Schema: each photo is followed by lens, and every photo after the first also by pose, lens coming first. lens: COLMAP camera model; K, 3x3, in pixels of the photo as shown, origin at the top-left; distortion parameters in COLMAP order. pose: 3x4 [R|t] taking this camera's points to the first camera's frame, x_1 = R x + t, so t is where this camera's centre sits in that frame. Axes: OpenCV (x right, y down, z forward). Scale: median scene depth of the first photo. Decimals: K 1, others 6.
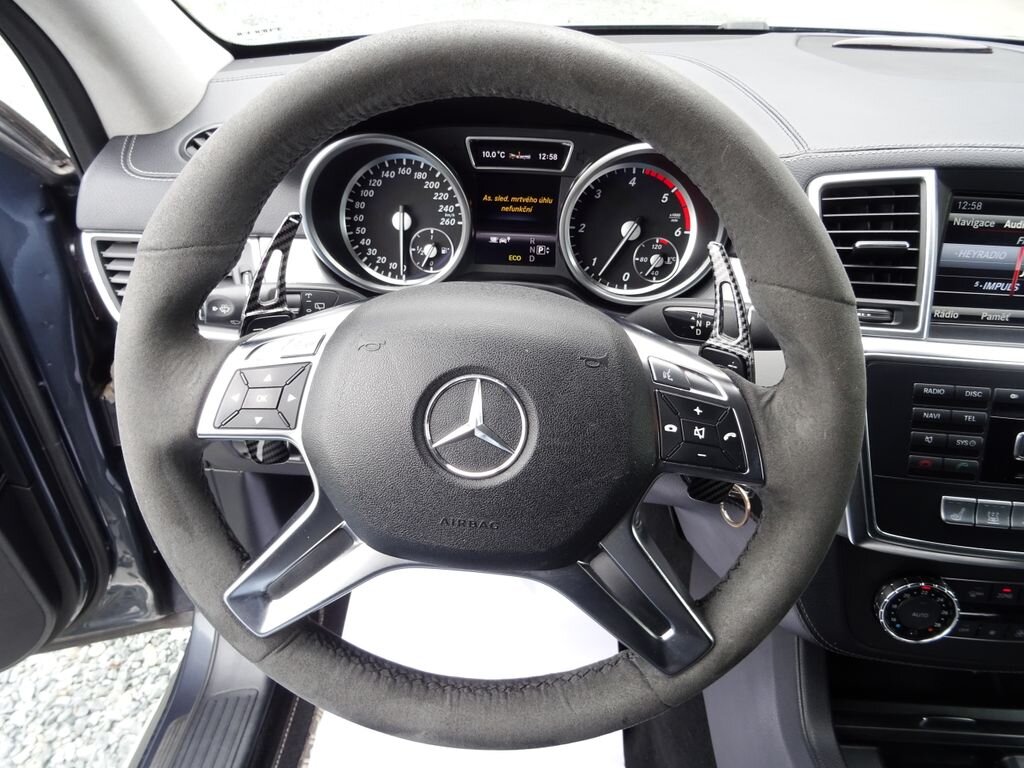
lens RADIAL K [[745.9, 0, 511.6], [0, 745.9, 383.8], [0, 0, 1]] dist [-0.000103, -0.016675]
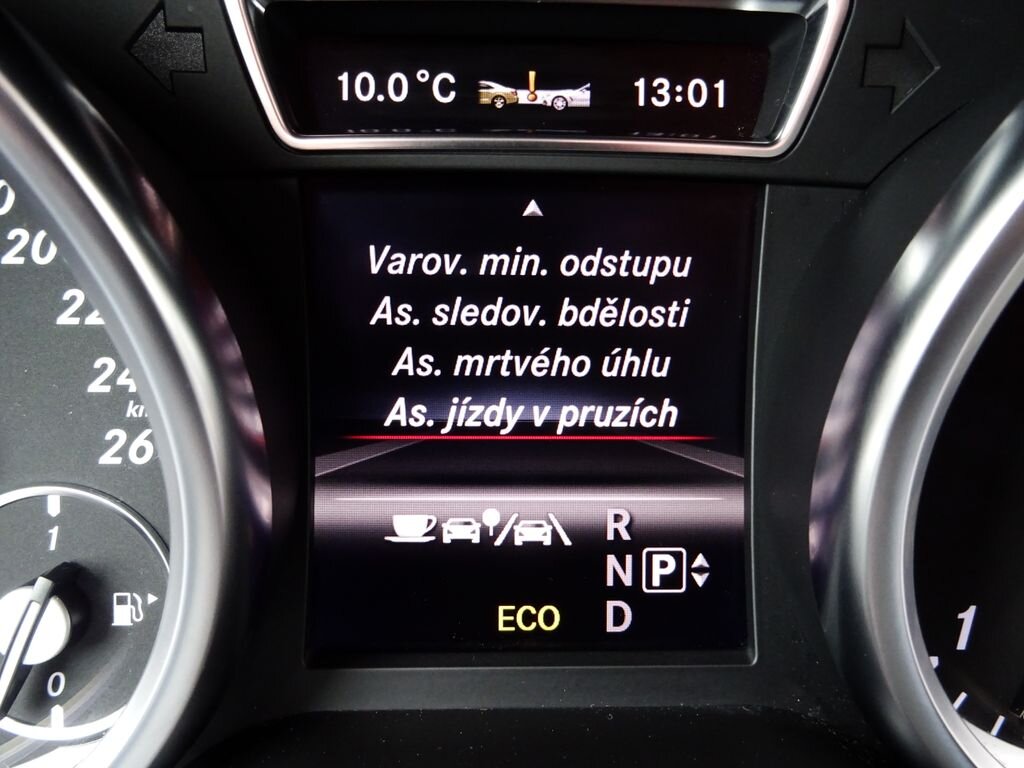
lens RADIAL K [[745.9, 0, 512.9], [0, 745.9, 382.1], [0, 0, 1]] dist [-0.000103, -0.016675]
pose [[0.995978, -0.036932, 0.081634, -0.012883], [0.053562, 0.975795, -0.212027, -0.193254], [-0.071827, 0.215546, 0.973848, 0.831544]]
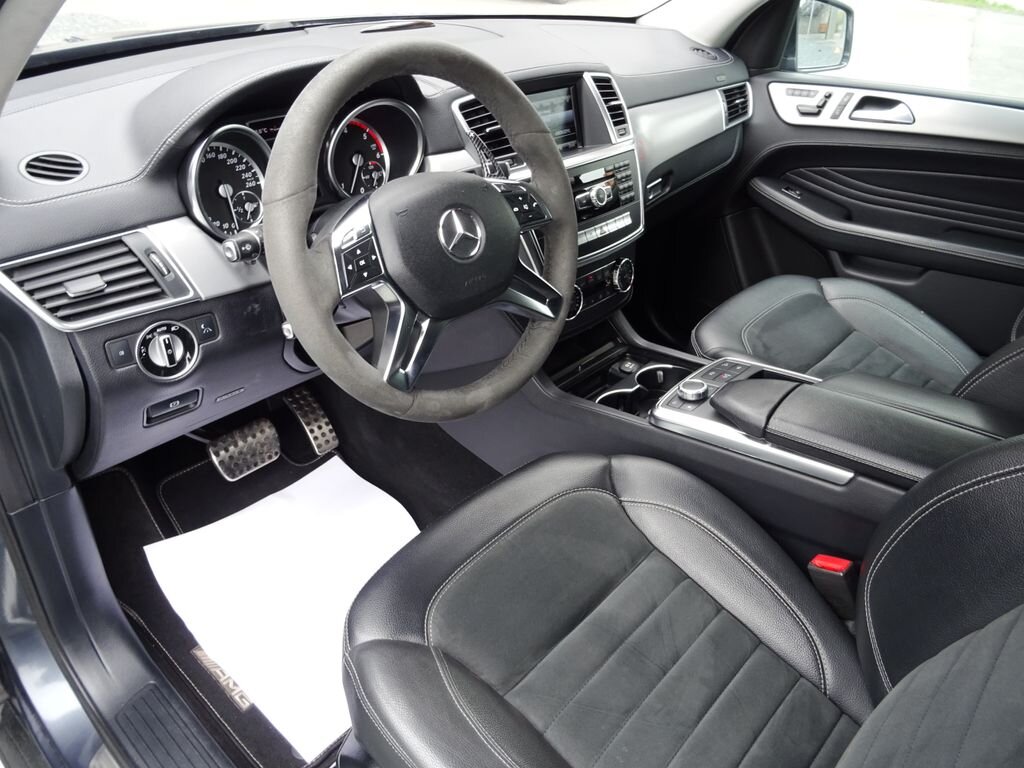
lens RADIAL K [[745.9, 0, 513.3], [0, 745.9, 385.0], [0, 0, 1]] dist [-0.000103, -0.016675]
pose [[0.627692, -0.415693, 0.658181, -0.874018], [0.404371, 0.896582, 0.180623, 0.071357], [-0.665197, 0.152773, 0.730872, -0.310475]]
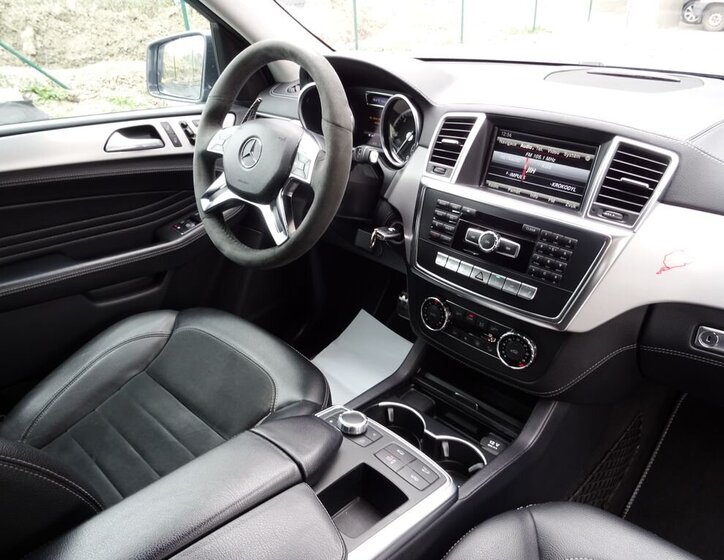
lens RADIAL K [[543.7, 0, 360.4], [0, 543.7, 276.1], [0, 0, 1]] dist [-0.001093, 0.001242]
pose [[0.762809, 0.281024, -0.582364, 1.133675], [-0.335763, 0.941832, 0.014688, 0.225894], [0.552617, 0.184332, 0.812795, -0.369244]]
